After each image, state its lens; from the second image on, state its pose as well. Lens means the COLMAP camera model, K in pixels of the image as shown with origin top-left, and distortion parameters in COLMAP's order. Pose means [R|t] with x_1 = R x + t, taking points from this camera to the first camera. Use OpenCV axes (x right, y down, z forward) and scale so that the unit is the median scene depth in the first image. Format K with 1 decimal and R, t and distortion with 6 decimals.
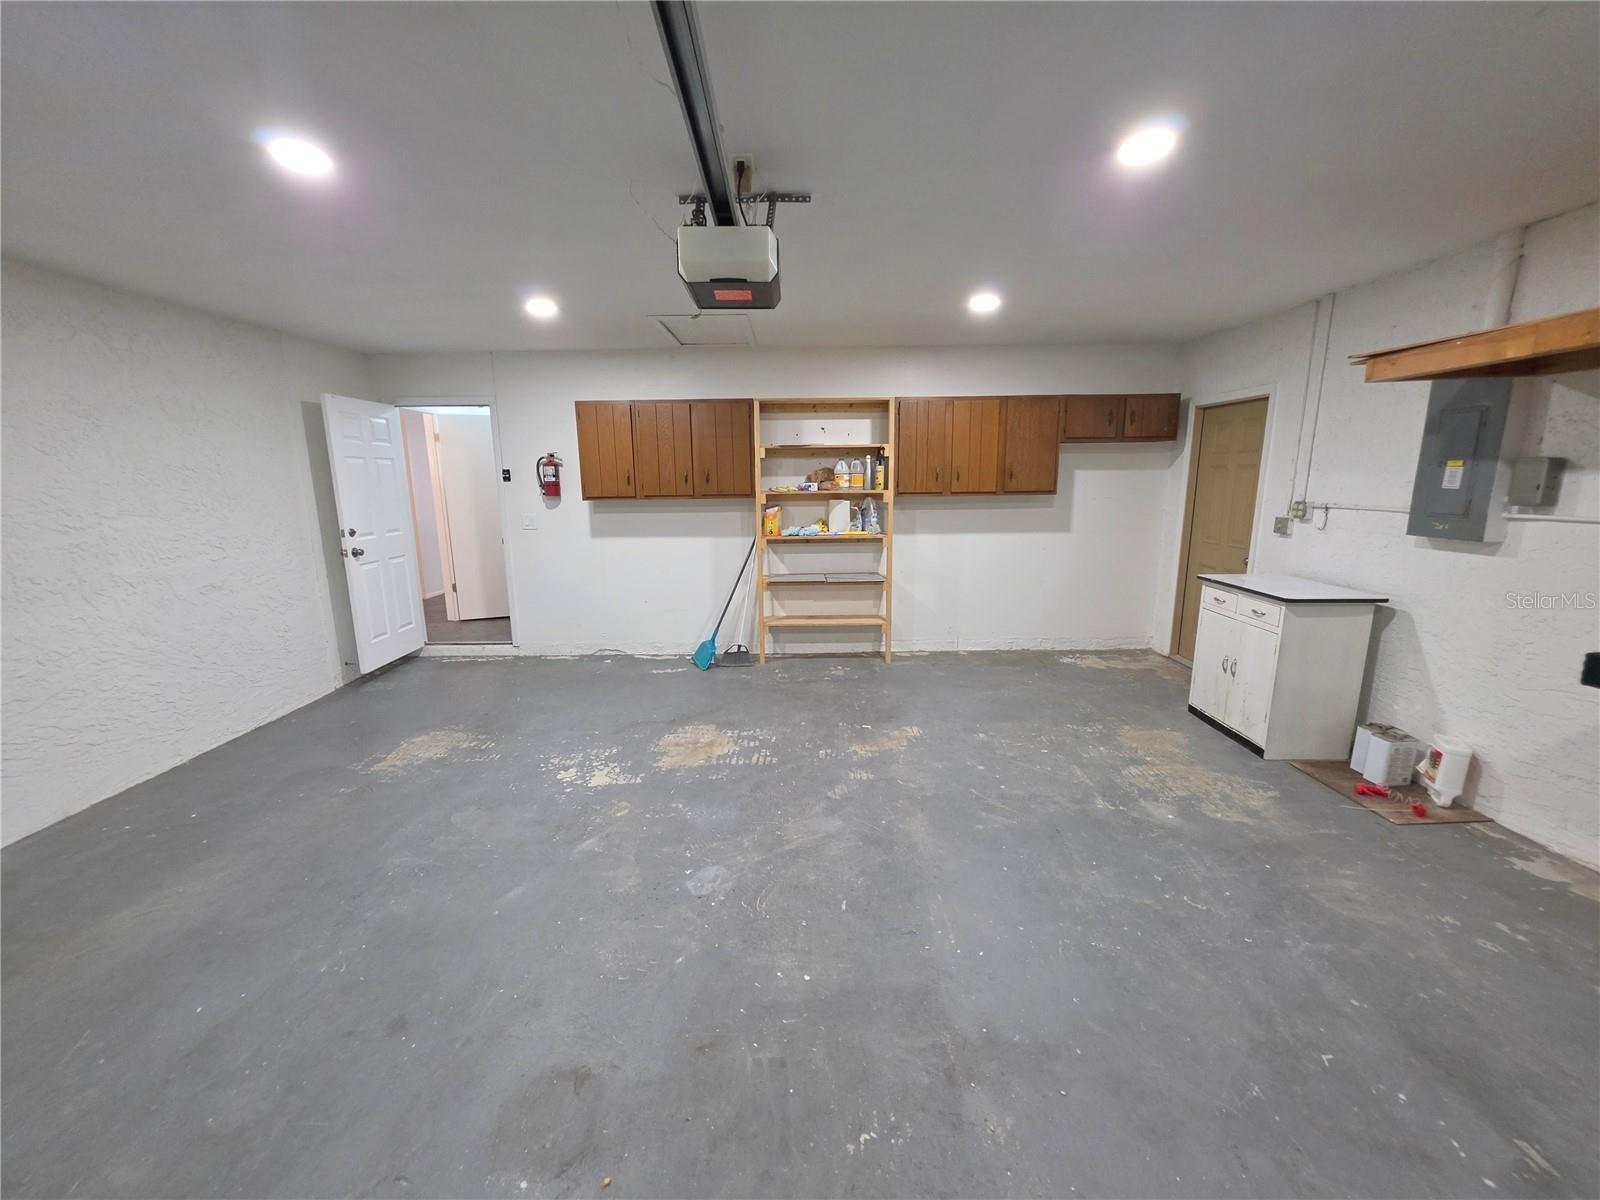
lens RADIAL K [[644.0, 0, 800.7], [0, 644.0, 599.7], [0, 0, 1]] dist [-0.005361, 0.001017]
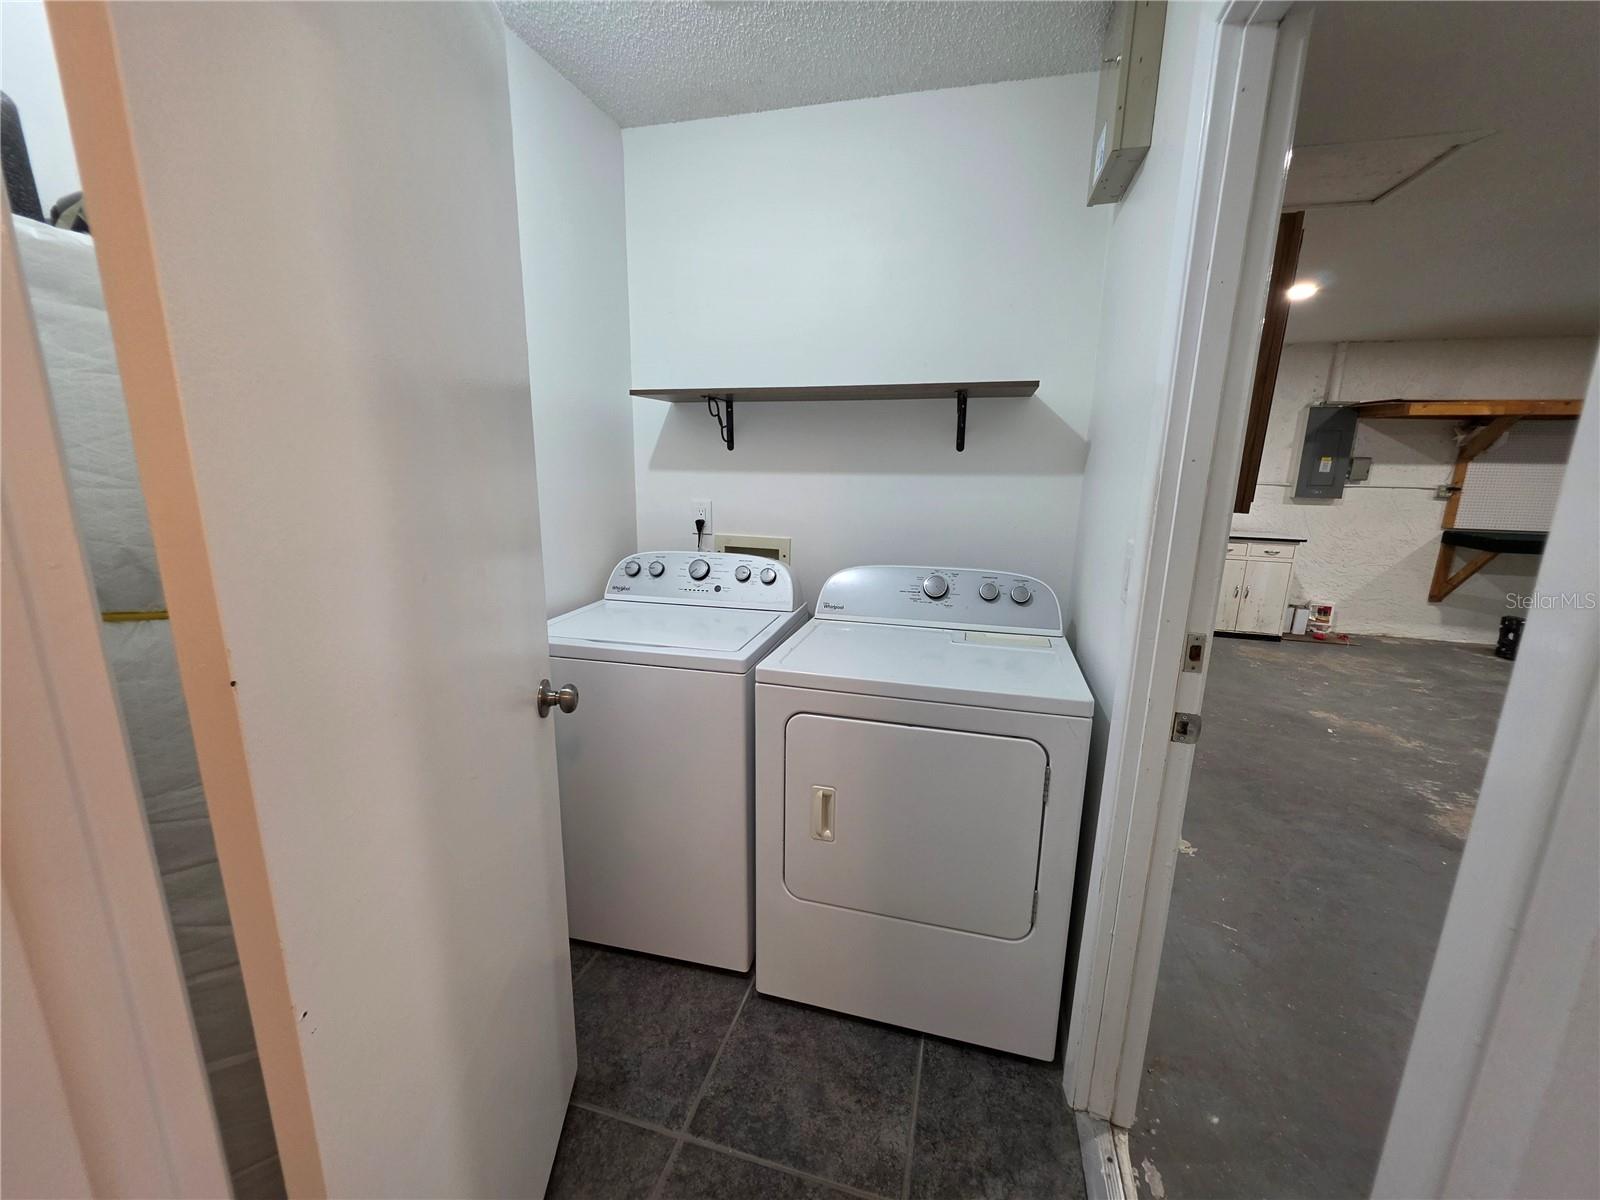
lens RADIAL K [[644.0, 0, 800.7], [0, 644.0, 599.7], [0, 0, 1]] dist [-0.005361, 0.001017]
pose [[0.265263, -0.200873, 0.943019, -1.231414], [0.162290, 0.973405, 0.161694, -0.347115], [-0.950420, 0.110151, 0.290808, 1.867232]]
